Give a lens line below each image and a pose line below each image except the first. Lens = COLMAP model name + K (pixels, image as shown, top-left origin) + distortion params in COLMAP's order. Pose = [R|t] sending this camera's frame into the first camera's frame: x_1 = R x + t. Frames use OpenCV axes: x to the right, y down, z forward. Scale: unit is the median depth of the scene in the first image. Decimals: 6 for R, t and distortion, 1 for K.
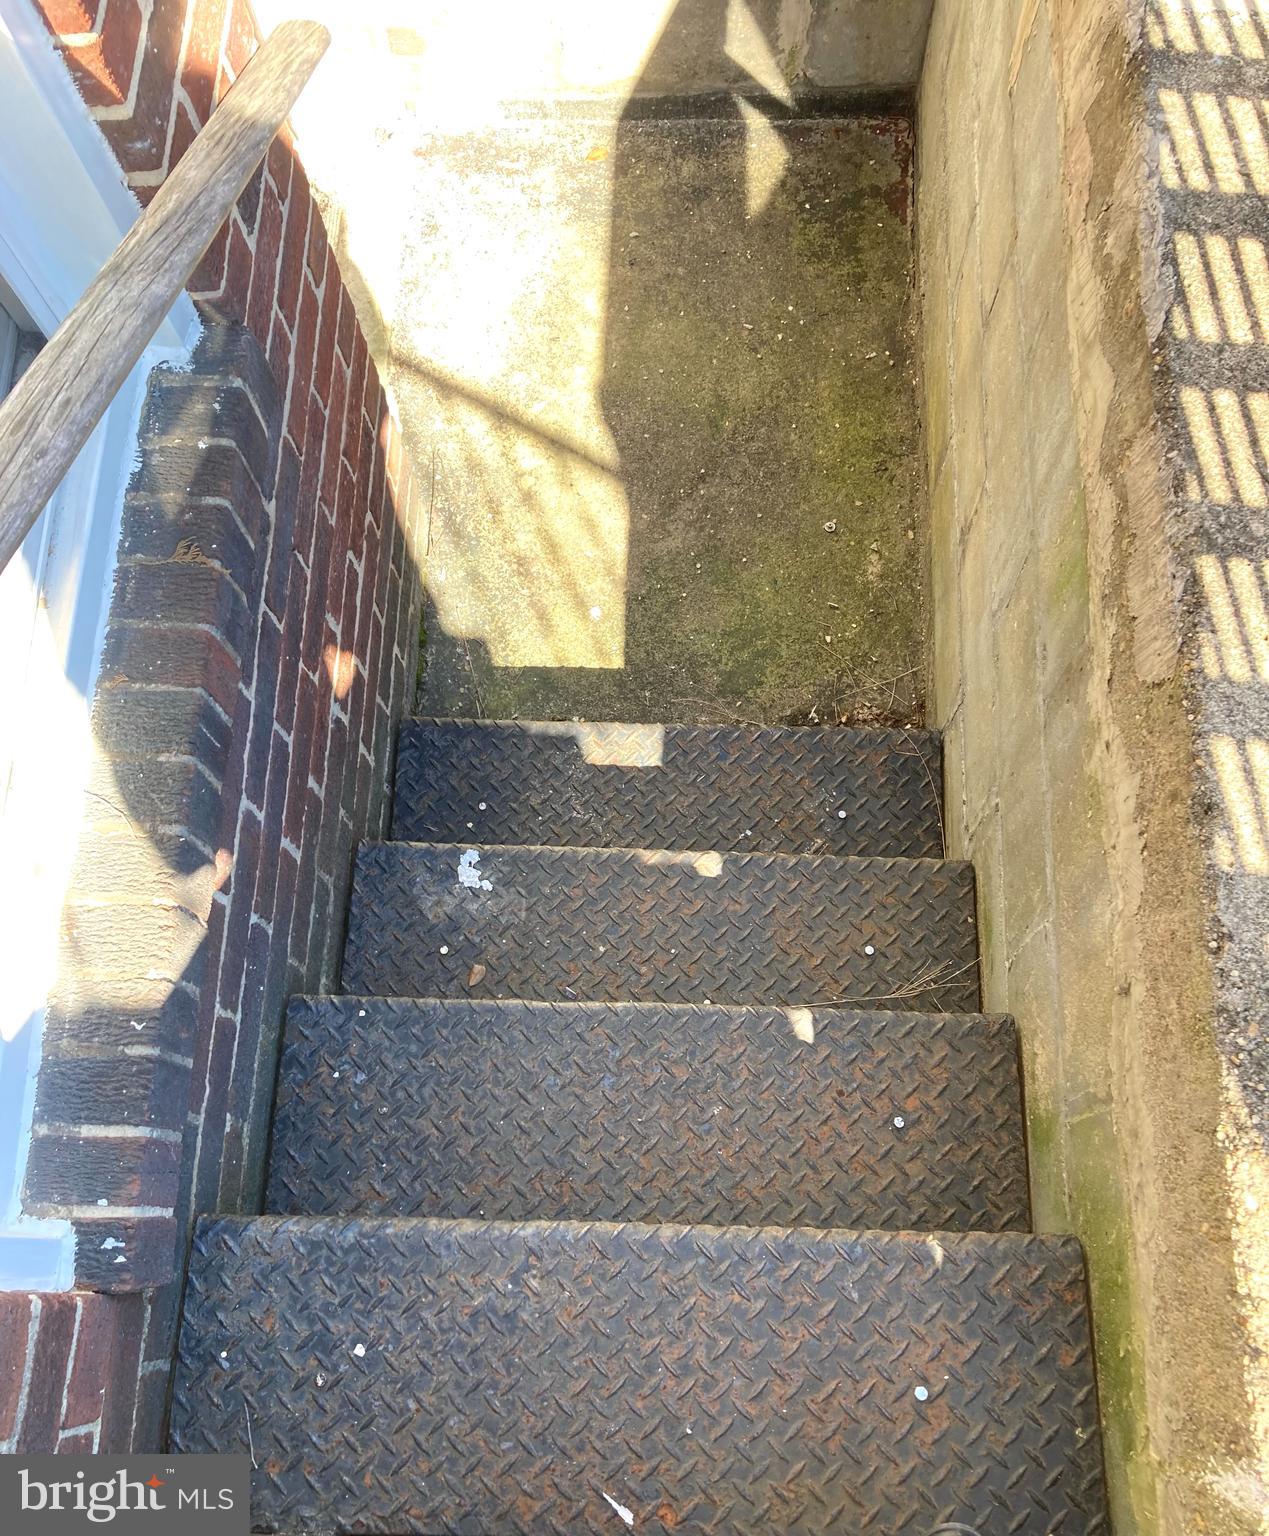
lens RADIAL K [[1405.8, 0, 611.8], [0, 1405.8, 879.8], [0, 0, 1]] dist [0.028880, -0.027260]
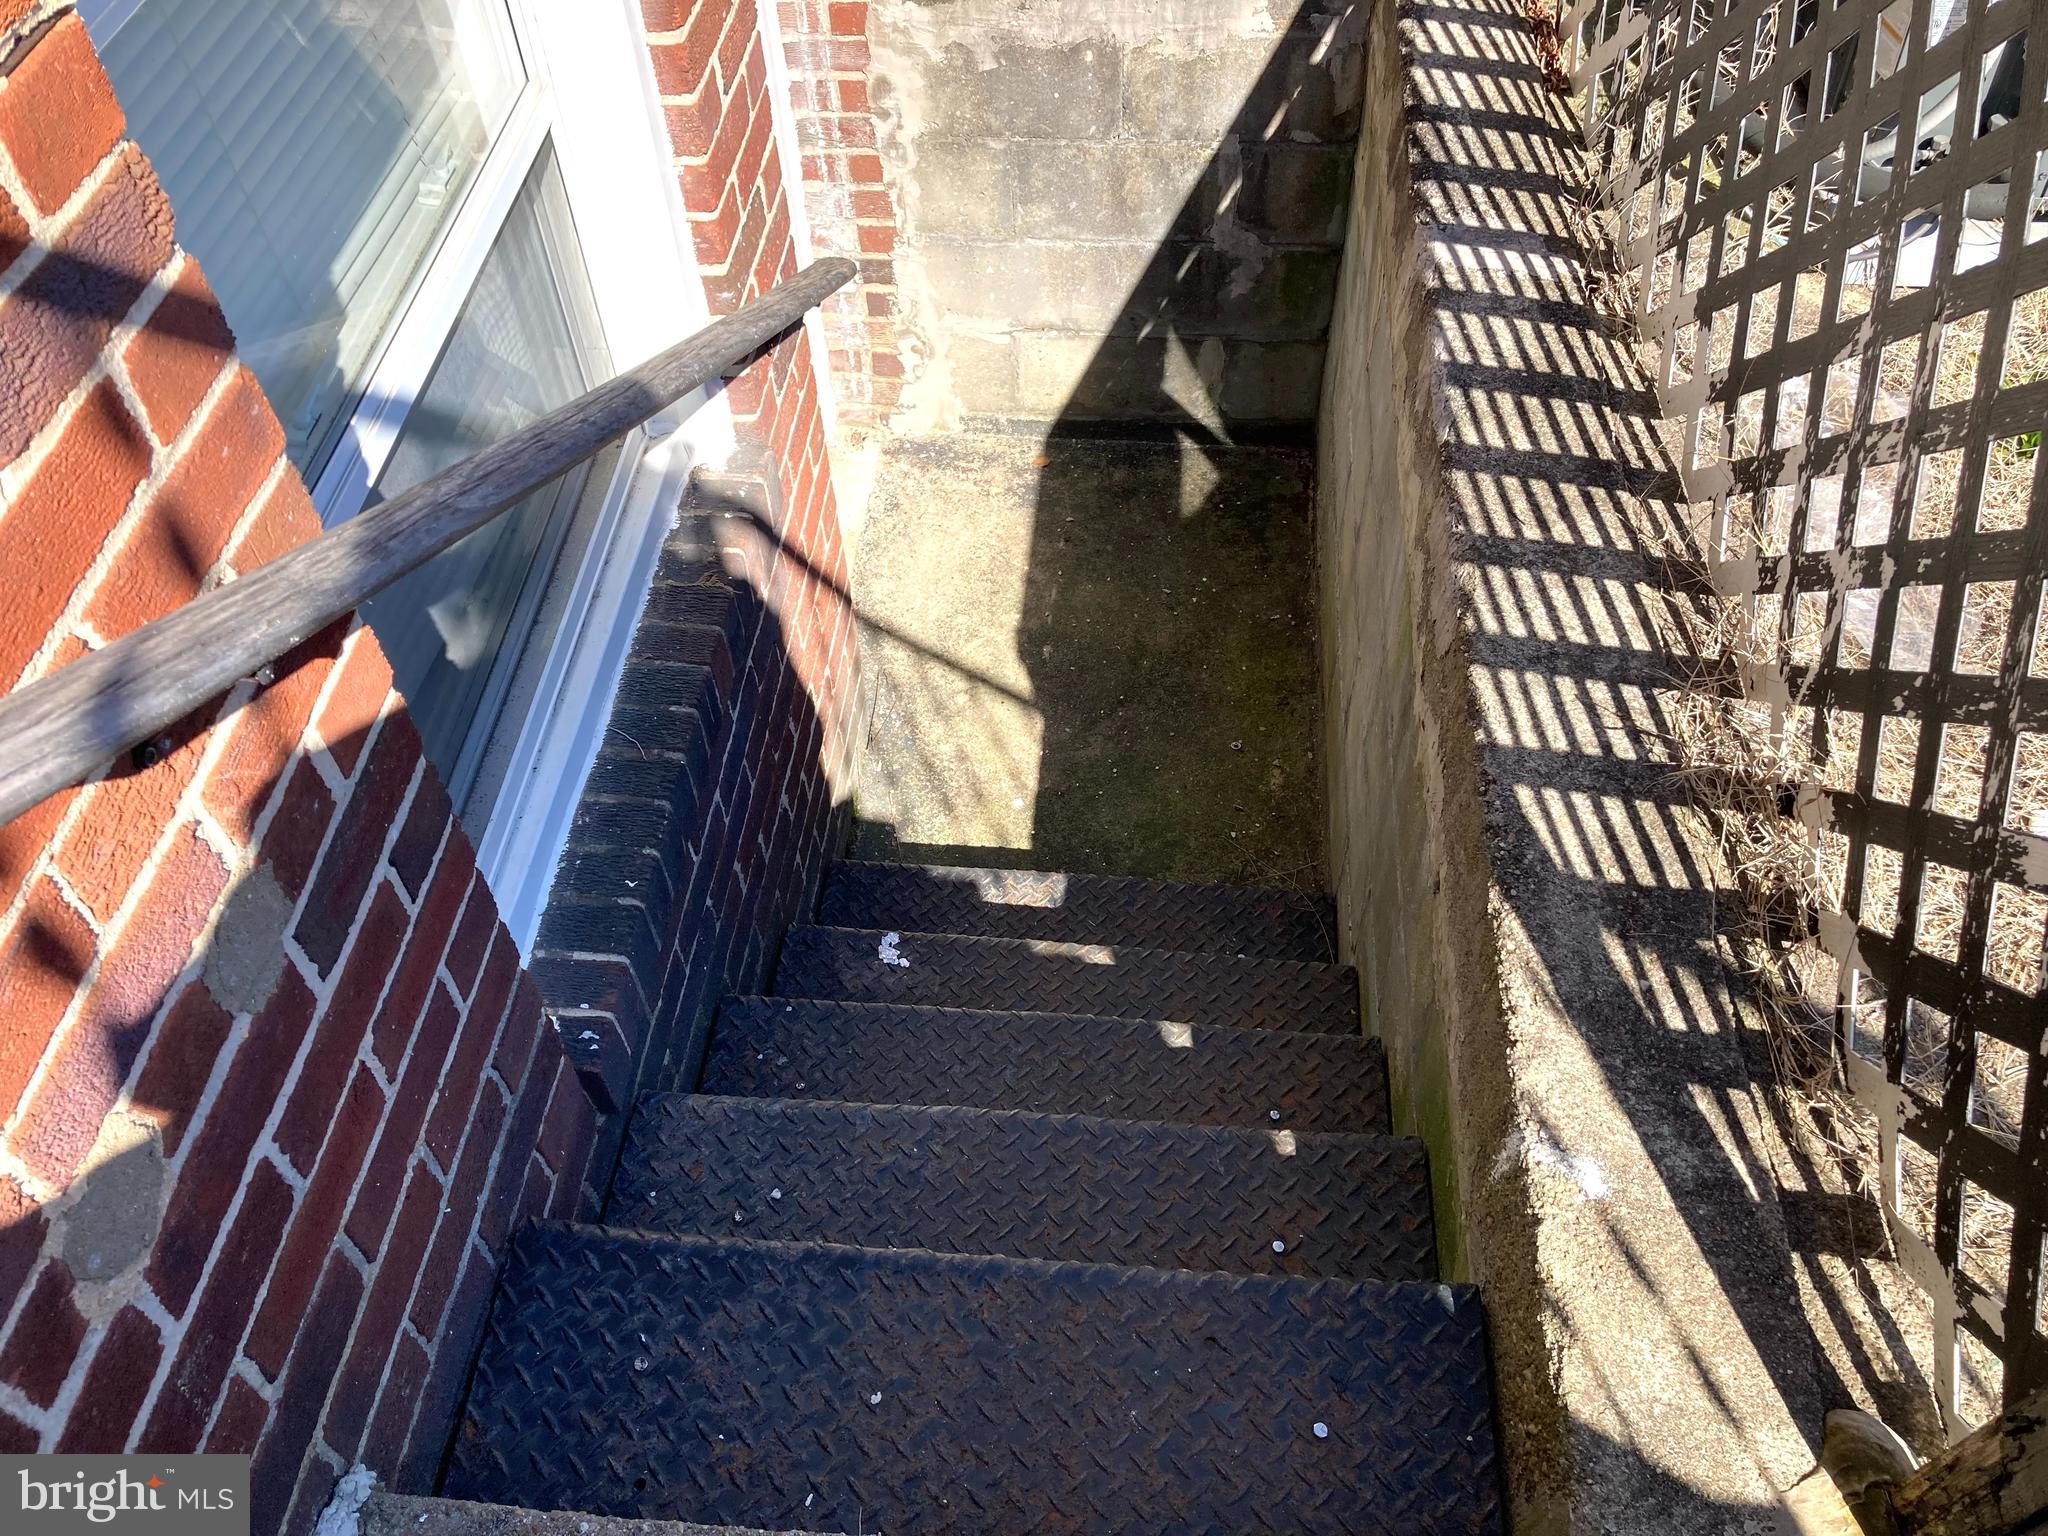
lens RADIAL K [[1691.5, 0, 1025.0], [0, 1691.5, 755.5], [0, 0, 1]] dist [0.058743, -0.017767]
pose [[0.998229, 0.058508, -0.010739, 0.008212], [-0.057963, 0.916116, -0.396702, 0.394080], [-0.013372, 0.396622, 0.917885, -0.271728]]
